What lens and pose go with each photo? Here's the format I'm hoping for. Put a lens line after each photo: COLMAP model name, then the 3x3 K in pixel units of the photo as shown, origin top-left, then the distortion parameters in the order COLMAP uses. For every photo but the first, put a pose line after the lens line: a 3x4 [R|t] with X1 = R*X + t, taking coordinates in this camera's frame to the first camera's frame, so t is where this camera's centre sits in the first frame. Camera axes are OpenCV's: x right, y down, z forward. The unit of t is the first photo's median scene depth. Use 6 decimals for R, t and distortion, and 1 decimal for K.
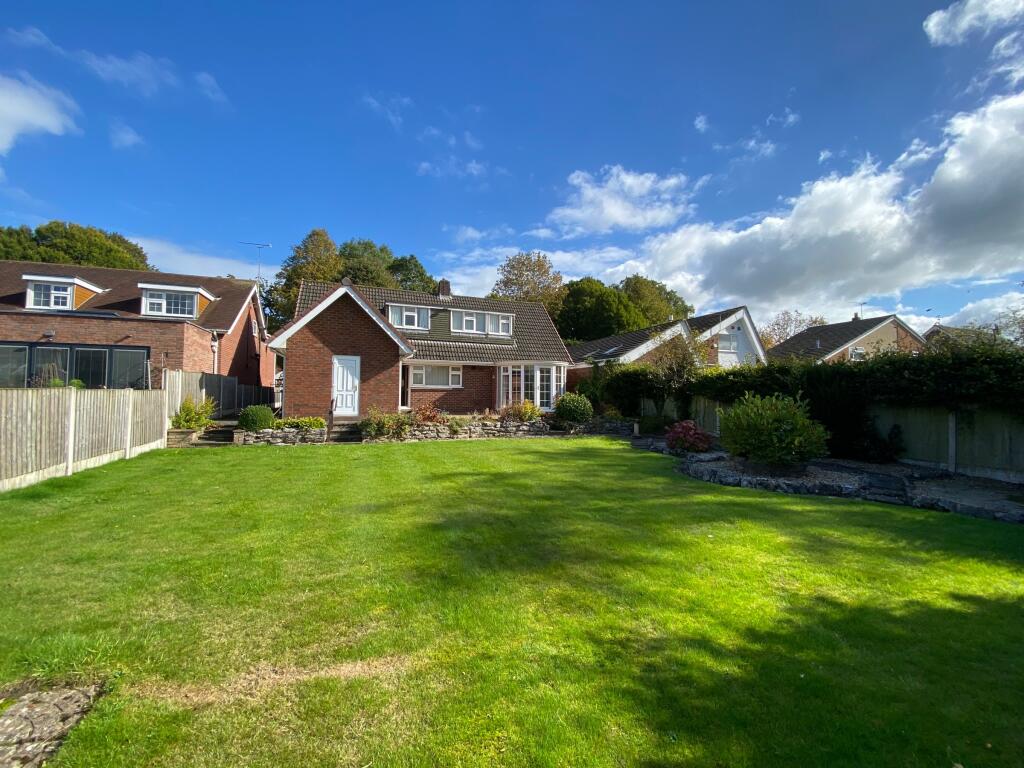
lens RADIAL K [[411.5, 0, 505.5], [0, 411.5, 397.6], [0, 0, 1]] dist [0.003099, -0.012649]
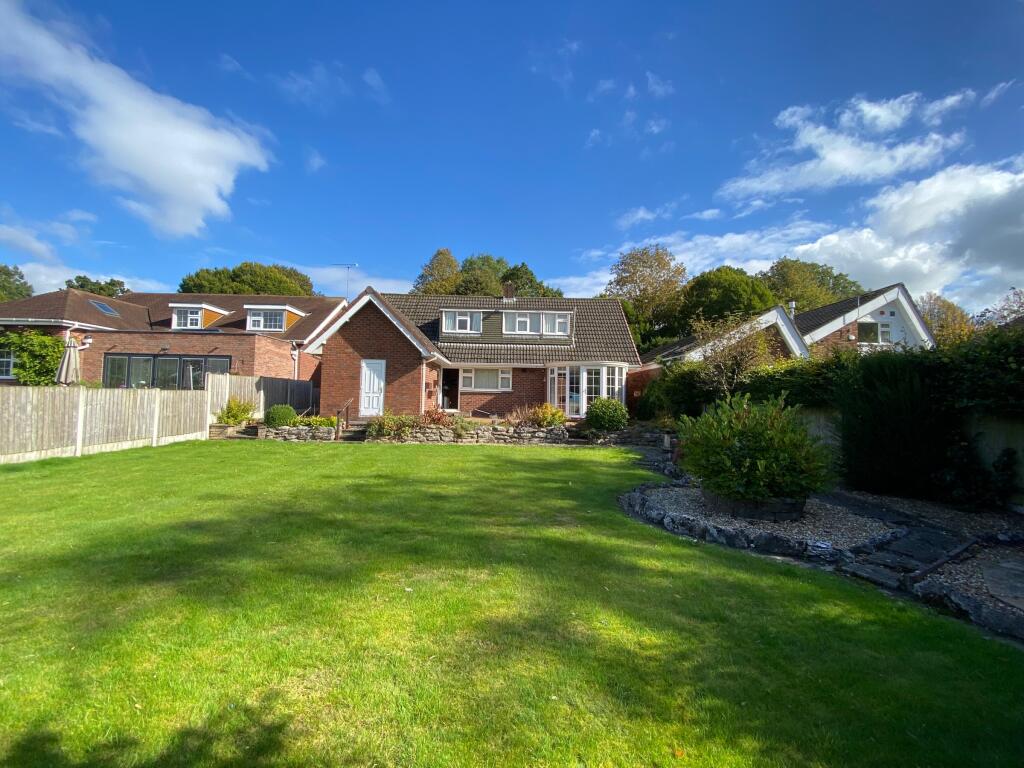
lens RADIAL K [[411.5, 0, 508.6], [0, 411.5, 392.7], [0, 0, 1]] dist [0.003099, -0.012649]
pose [[0.941947, 0.002694, -0.335750, 0.250233], [-0.011492, 0.999641, -0.024220, 0.004051], [0.335564, 0.026672, 0.941640, 0.107342]]
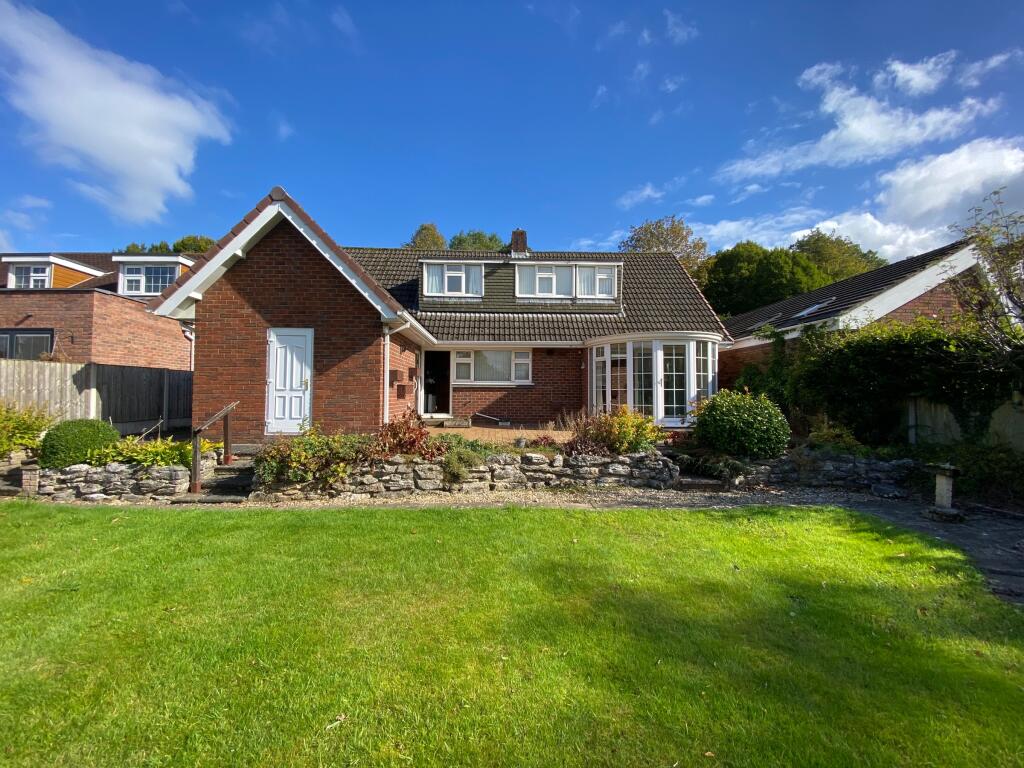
lens RADIAL K [[411.5, 0, 510.5], [0, 411.5, 386.1], [0, 0, 1]] dist [0.003099, -0.012649]
pose [[0.951899, -0.012399, -0.306160, 0.063259], [0.003198, 0.999529, -0.030536, -0.003170], [0.306395, 0.028088, 0.951490, 0.472405]]
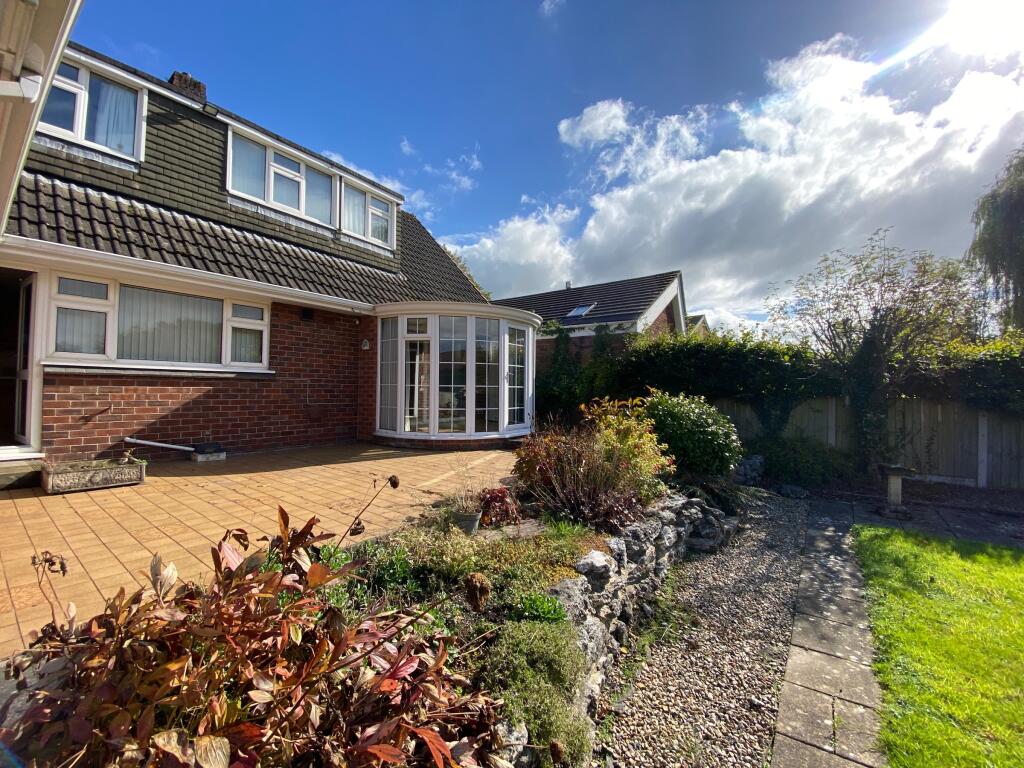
lens RADIAL K [[411.5, 0, 504.8], [0, 411.5, 380.9], [0, 0, 1]] dist [0.003099, -0.012649]
pose [[0.815941, 0.013430, 0.577980, -0.166682], [-0.002573, 0.999805, -0.019600, -0.013585], [-0.578130, 0.014506, 0.815816, 0.750933]]
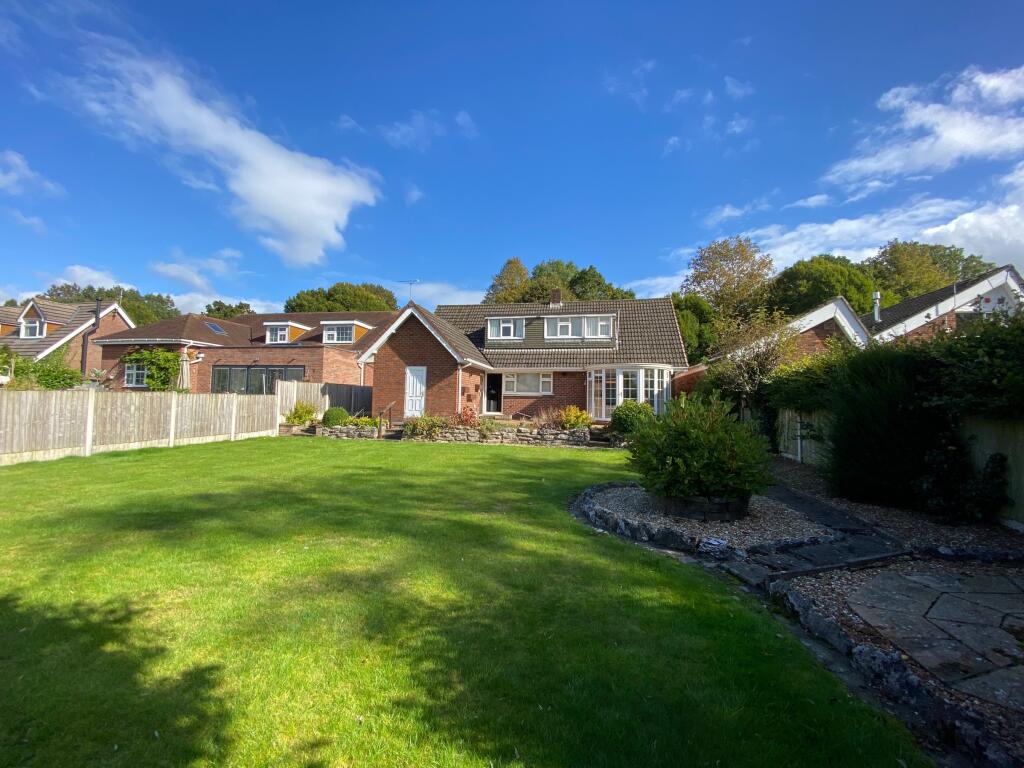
lens RADIAL K [[411.5, 0, 509.4], [0, 411.5, 388.4], [0, 0, 1]] dist [0.003099, -0.012649]
pose [[0.855039, -0.013040, -0.518400, 0.373331], [-0.012255, 0.998896, -0.045340, 0.008264], [0.518419, 0.045121, 0.853935, 0.127433]]
